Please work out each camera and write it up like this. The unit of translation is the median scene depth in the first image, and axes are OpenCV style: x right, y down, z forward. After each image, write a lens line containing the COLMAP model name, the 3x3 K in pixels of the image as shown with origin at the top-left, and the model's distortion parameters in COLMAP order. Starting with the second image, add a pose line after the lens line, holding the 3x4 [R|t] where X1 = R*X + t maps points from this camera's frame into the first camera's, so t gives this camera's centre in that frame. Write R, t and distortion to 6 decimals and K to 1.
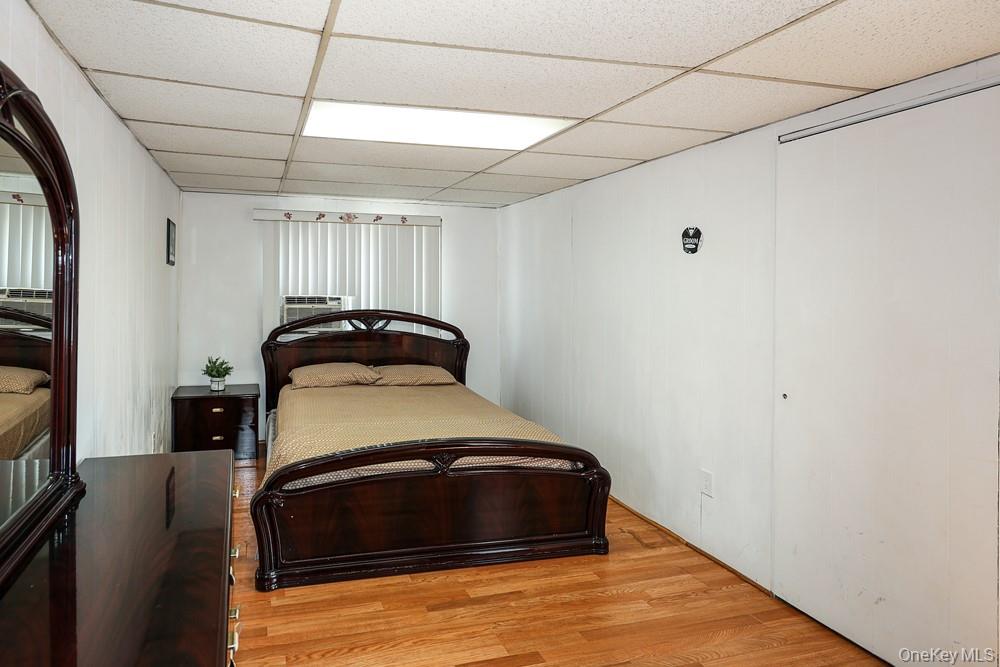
lens RADIAL K [[513.2, 0, 499.8], [0, 513.2, 281.6], [0, 0, 1]] dist [-0.004563, -0.000770]
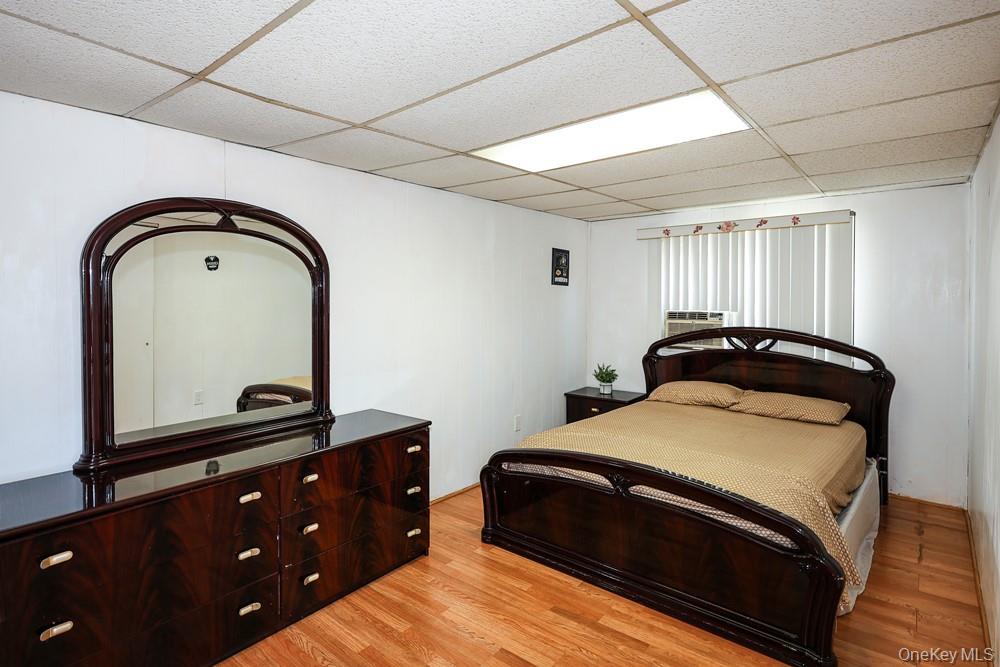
lens RADIAL K [[541.2, 0, 499.3], [0, 541.2, 308.2], [0, 0, 1]] dist [0.003010, -0.000131]
pose [[0.579969, 0.002108, -0.814636, 0.262586], [0.016974, 0.999748, 0.014672, 0.000854], [0.814462, -0.022337, 0.579787, 0.102962]]
